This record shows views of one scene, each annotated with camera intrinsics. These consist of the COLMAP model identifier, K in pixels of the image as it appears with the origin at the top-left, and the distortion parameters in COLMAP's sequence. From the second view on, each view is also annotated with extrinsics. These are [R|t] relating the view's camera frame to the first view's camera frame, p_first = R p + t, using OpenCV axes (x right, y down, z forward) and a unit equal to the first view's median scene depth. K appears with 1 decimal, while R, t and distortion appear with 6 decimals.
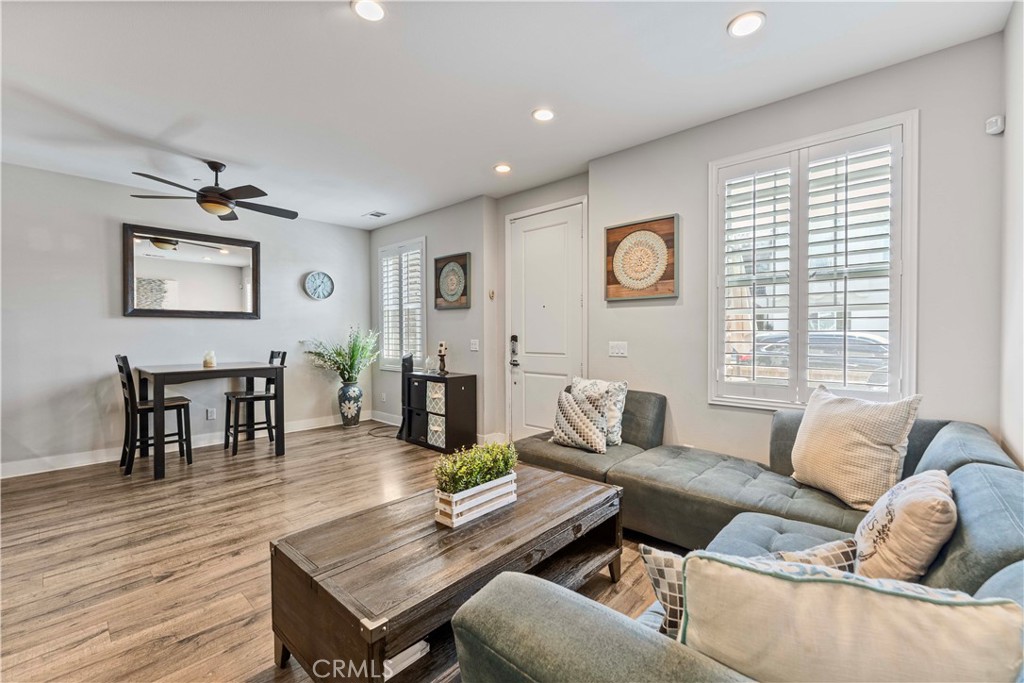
lens RADIAL K [[433.0, 0, 512.0], [0, 433.0, 341.5], [0, 0, 1]] dist [0.000520, 0.000048]
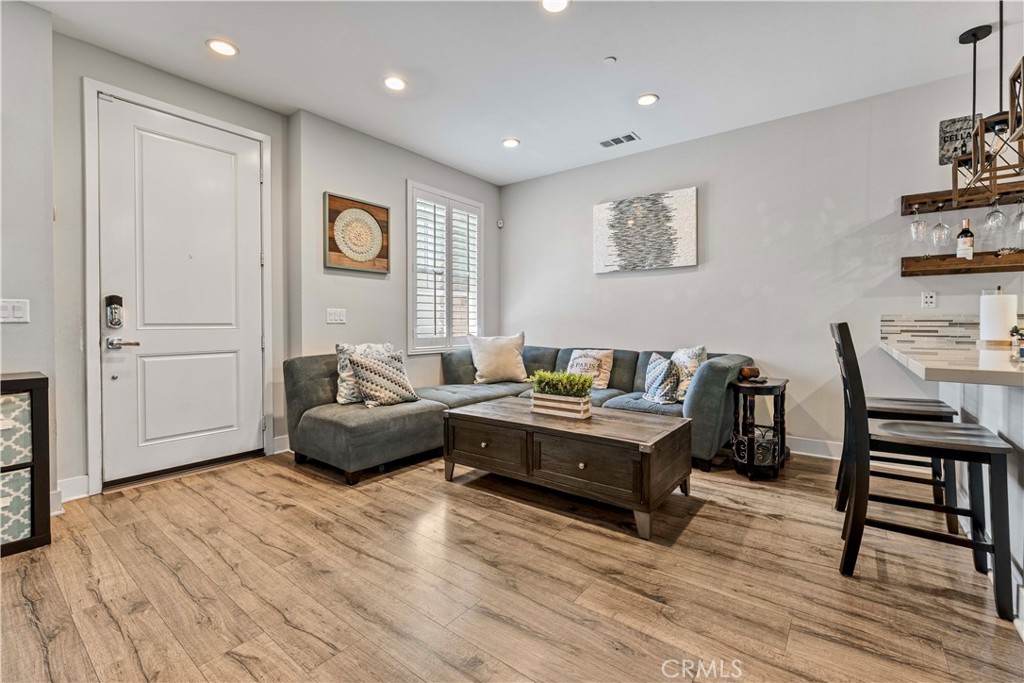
lens RADIAL K [[433.0, 0, 511.5], [0, 433.0, 325.9], [0, 0, 1]] dist [0.000671, -0.000006]
pose [[-0.078548, -0.002887, 0.996906, -0.831852], [0.018706, 0.999815, 0.004369, 0.045857], [-0.996735, 0.018992, -0.078480, 0.694307]]
